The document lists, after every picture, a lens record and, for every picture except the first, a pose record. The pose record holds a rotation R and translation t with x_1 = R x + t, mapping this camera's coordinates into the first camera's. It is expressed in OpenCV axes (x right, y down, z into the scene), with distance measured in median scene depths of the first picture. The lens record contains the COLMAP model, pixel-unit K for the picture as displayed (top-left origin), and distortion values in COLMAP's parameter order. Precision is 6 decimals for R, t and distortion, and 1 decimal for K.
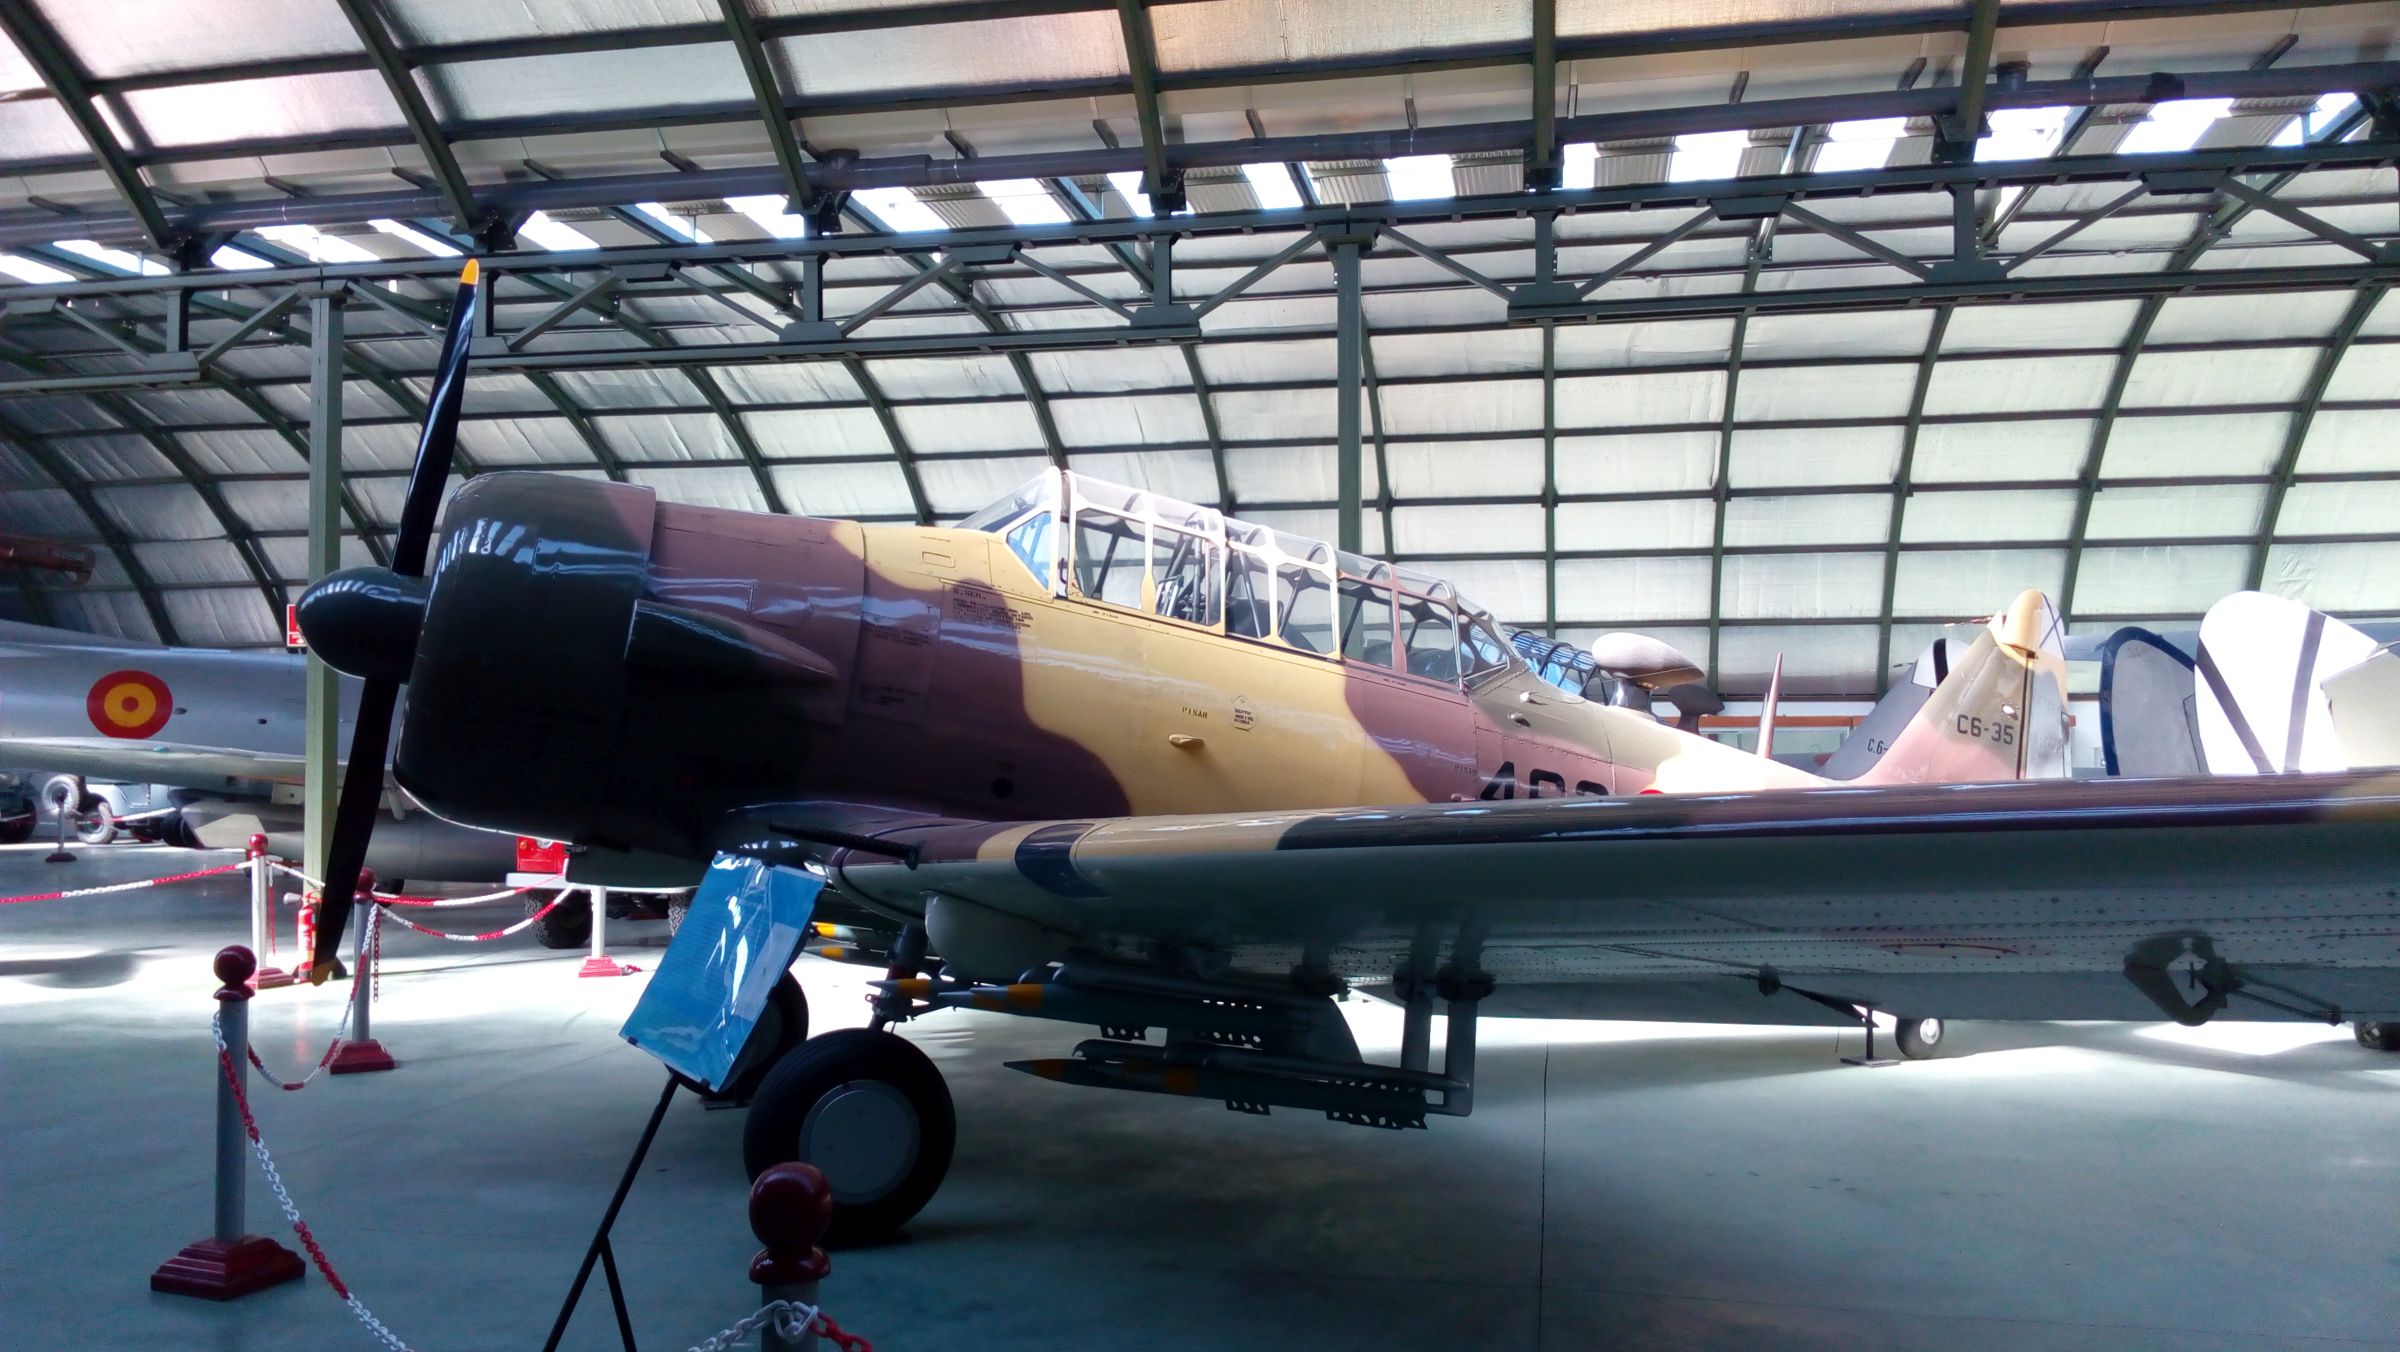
lens RADIAL K [[1793.2, 0, 1187.1], [0, 1793.2, 690.6], [0, 0, 1]] dist [0.115820, -0.174418]
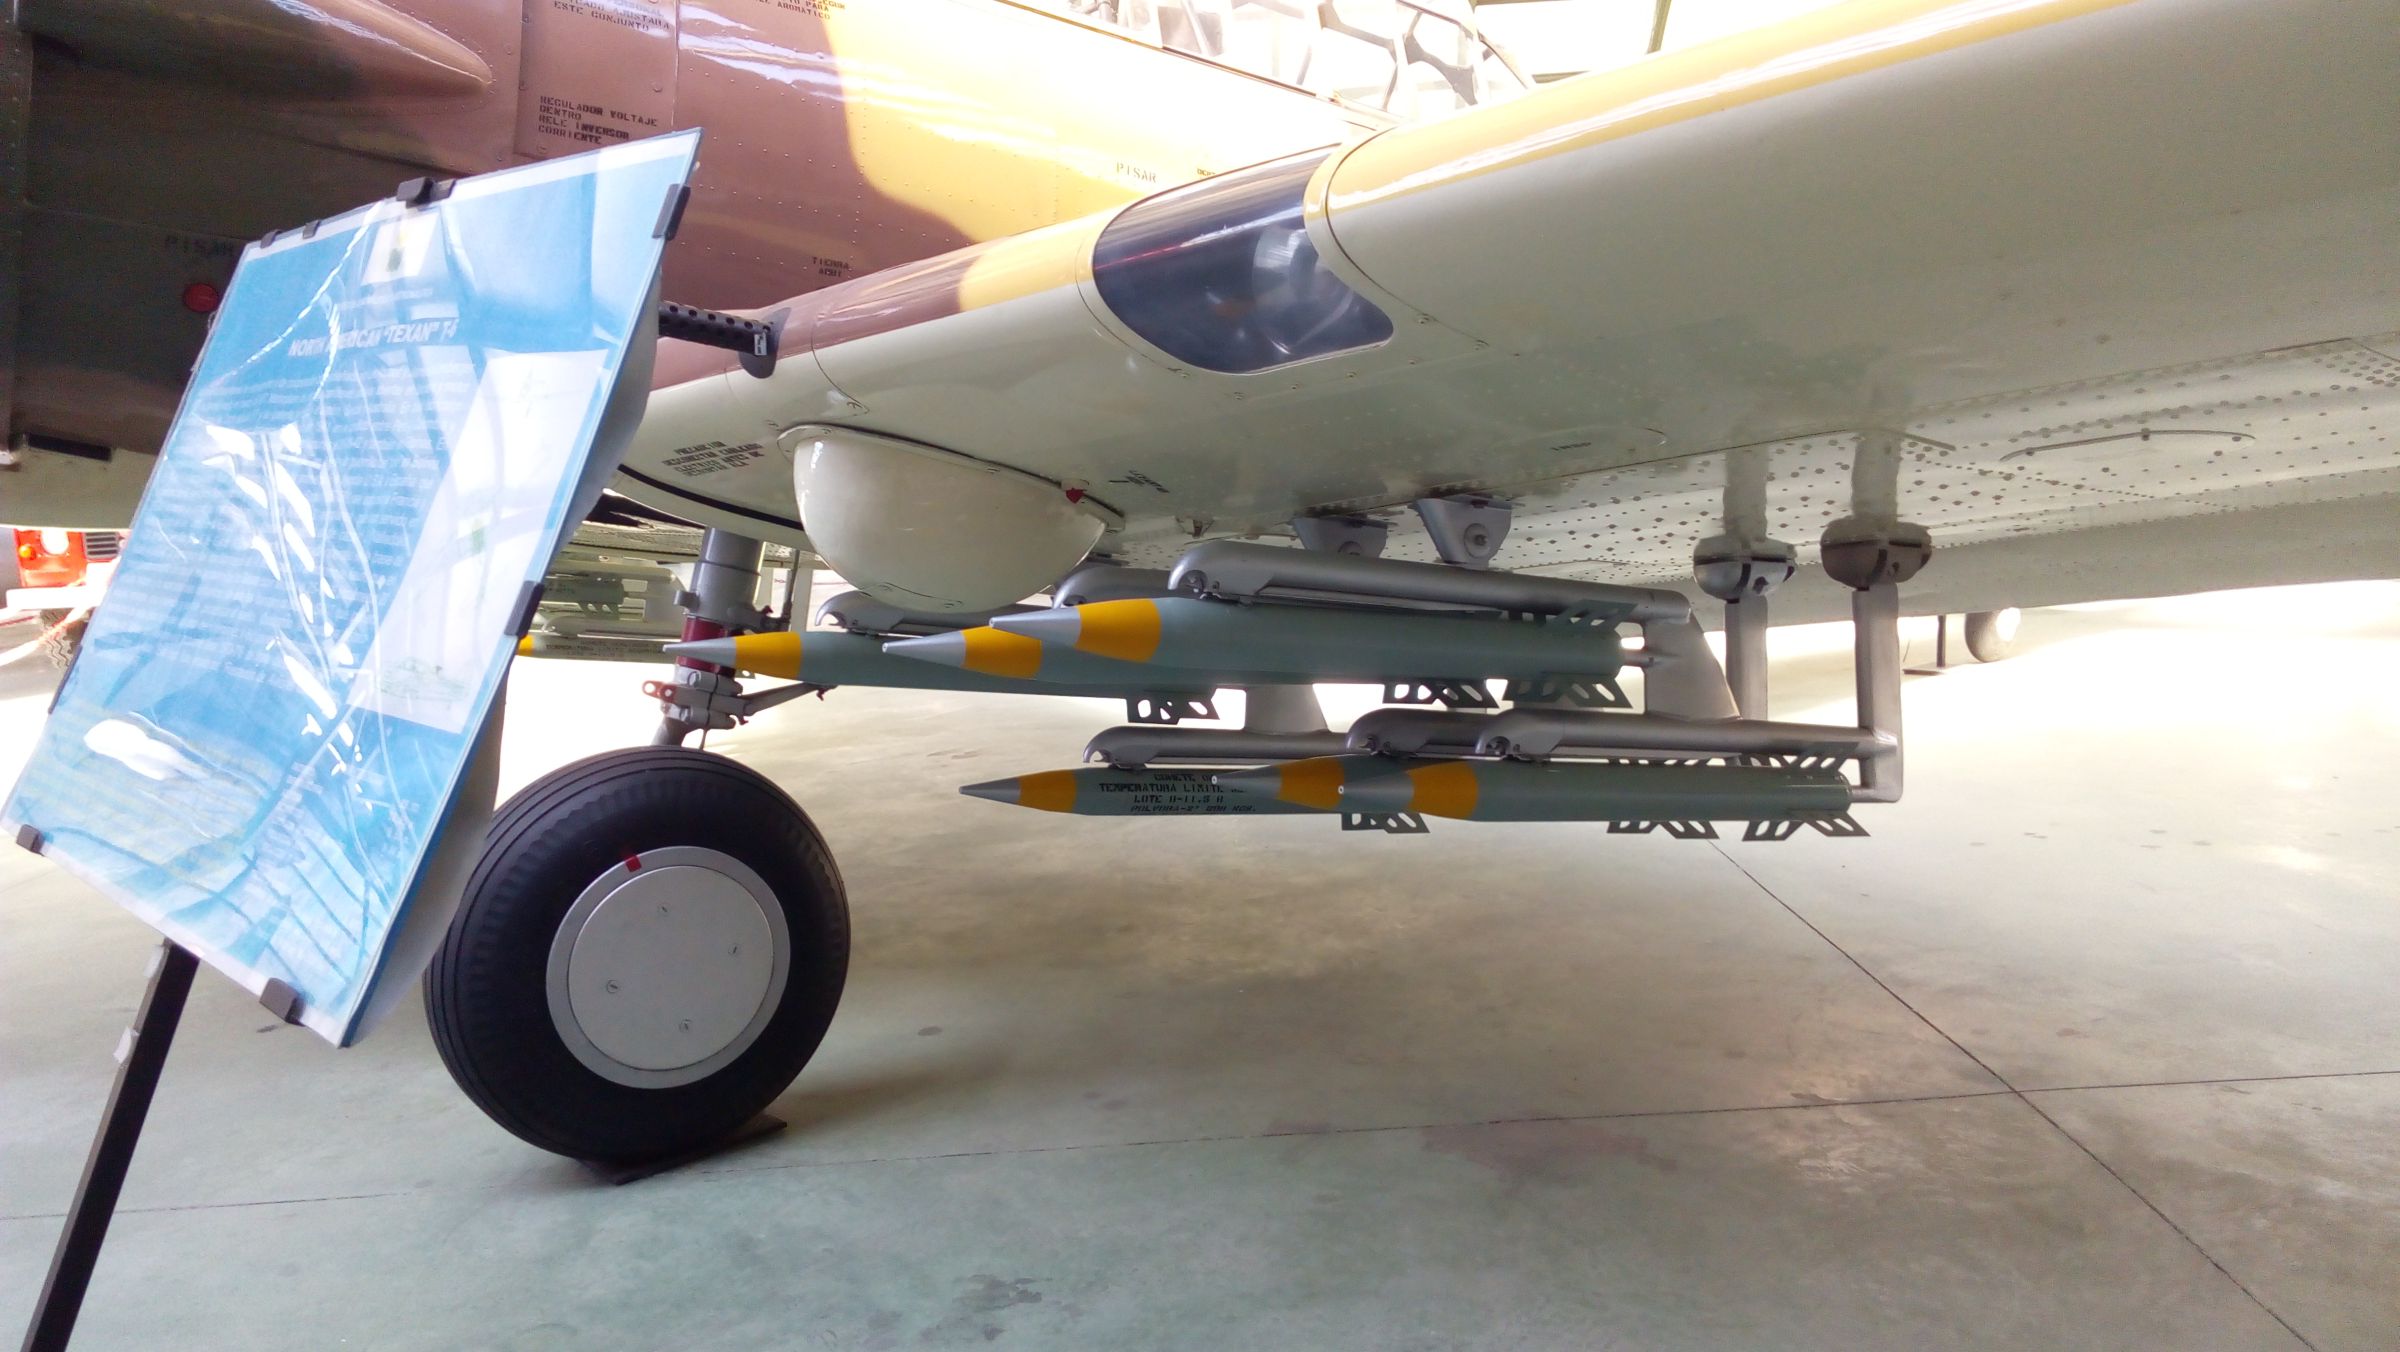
lens RADIAL K [[1793.2, 0, 1187.1], [0, 1793.2, 690.6], [0, 0, 1]] dist [0.115820, -0.174418]
pose [[0.979380, -0.087673, 0.182009, -0.126973], [0.055310, 0.982866, 0.175825, 0.094846], [-0.194306, -0.162133, 0.967449, 0.505073]]
